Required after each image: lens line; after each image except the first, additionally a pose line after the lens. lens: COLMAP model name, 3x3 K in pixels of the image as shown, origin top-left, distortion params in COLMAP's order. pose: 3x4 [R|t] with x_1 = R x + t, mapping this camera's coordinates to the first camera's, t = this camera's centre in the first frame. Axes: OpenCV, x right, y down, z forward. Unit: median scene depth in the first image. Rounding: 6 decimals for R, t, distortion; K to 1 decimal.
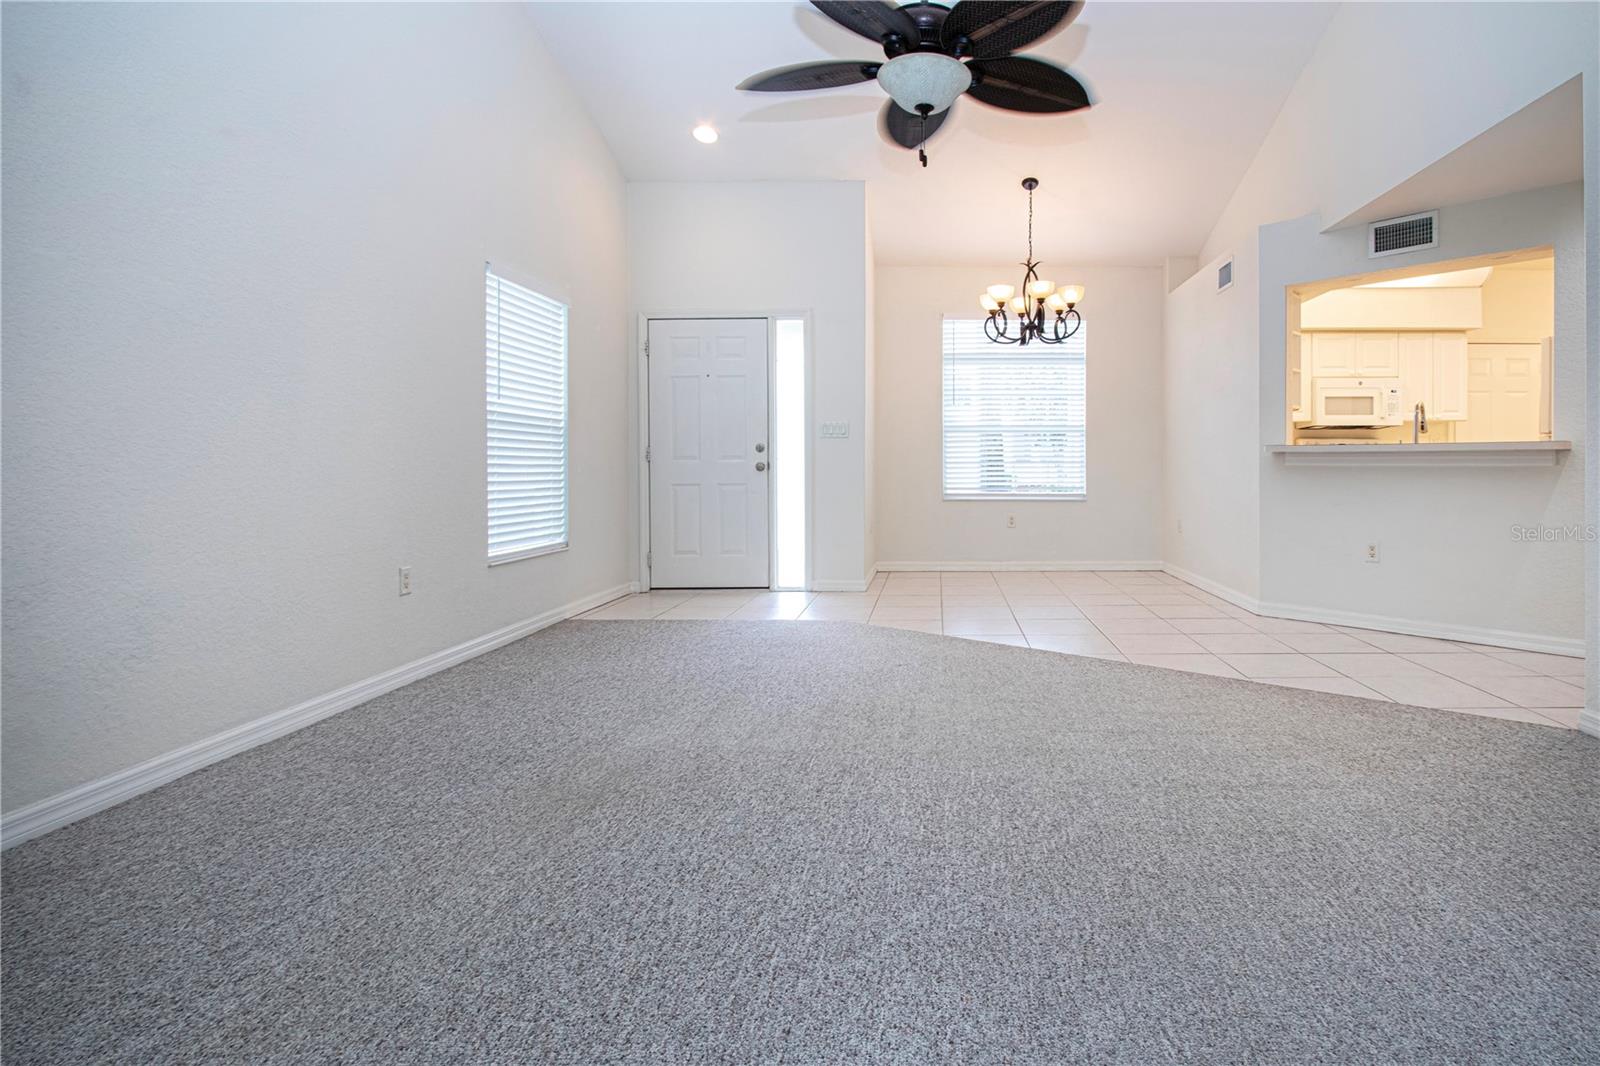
lens RADIAL K [[762.0, 0, 796.2], [0, 762.0, 464.7], [0, 0, 1]] dist [-0.012035, -0.000052]
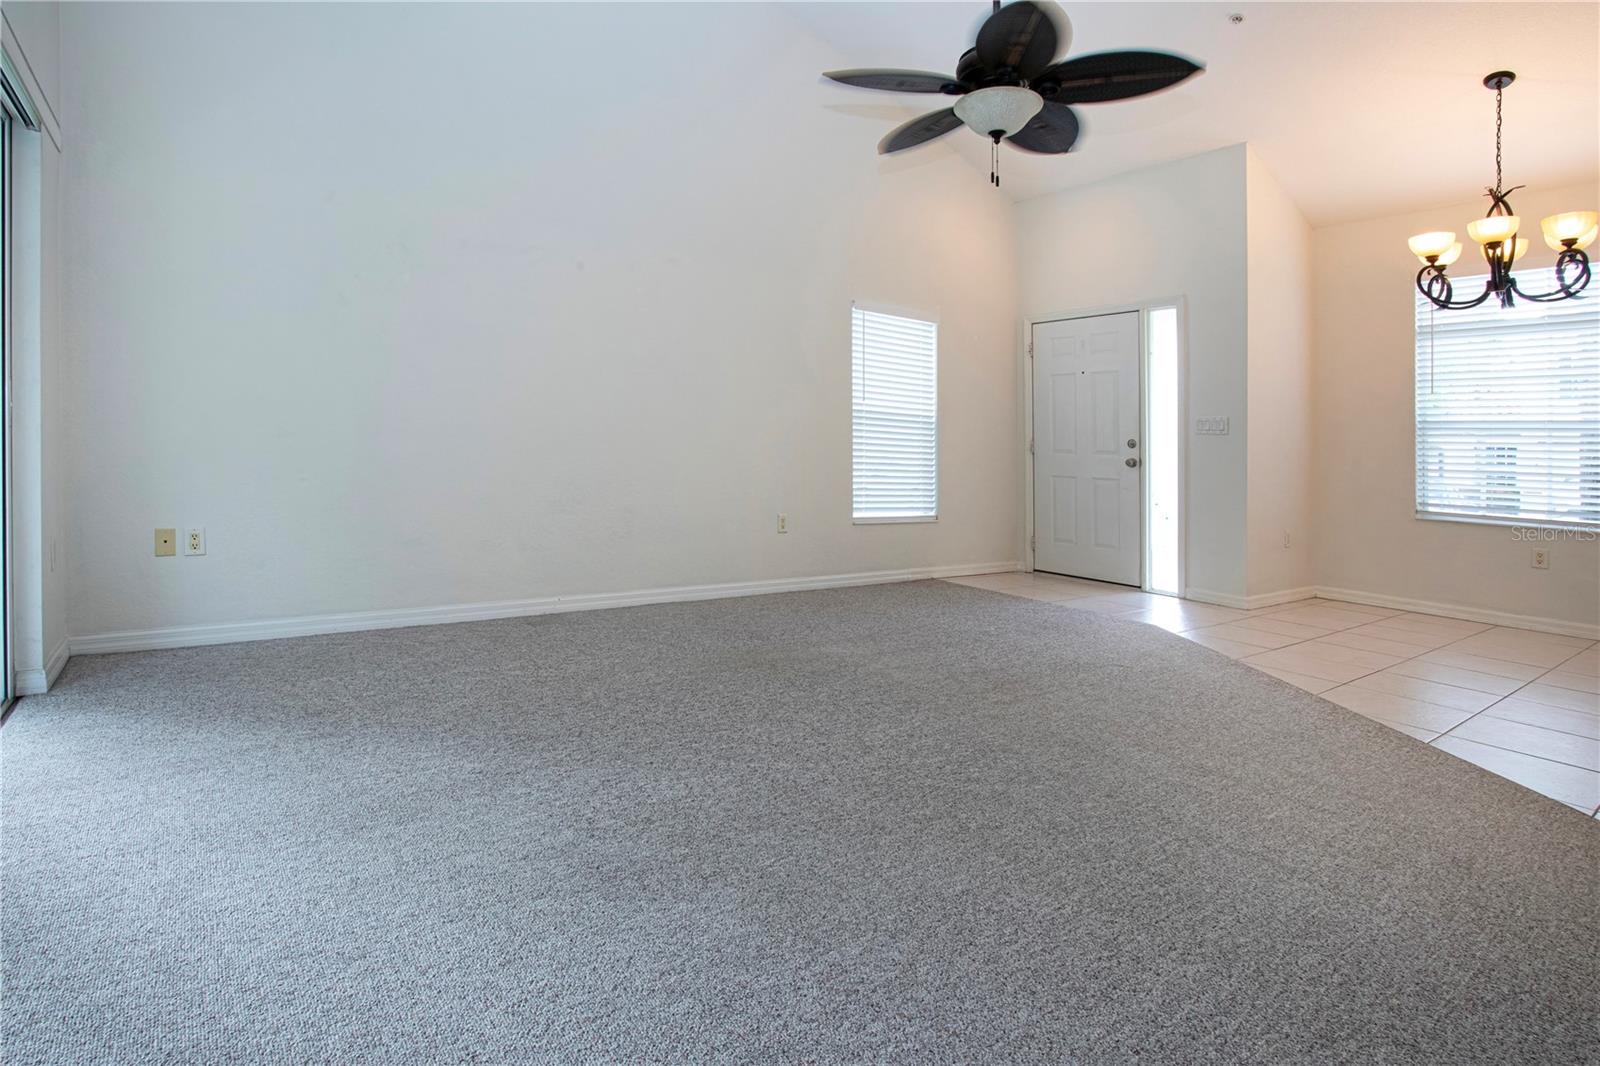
lens RADIAL K [[779.9, 0, 802.1], [0, 779.9, 489.0], [0, 0, 1]] dist [-0.014394, 0.000057]
pose [[0.619482, 0.067894, -0.782069, 0.554251], [-0.039834, 0.997688, 0.055060, -0.002172], [0.783999, -0.002956, 0.620755, 0.050866]]
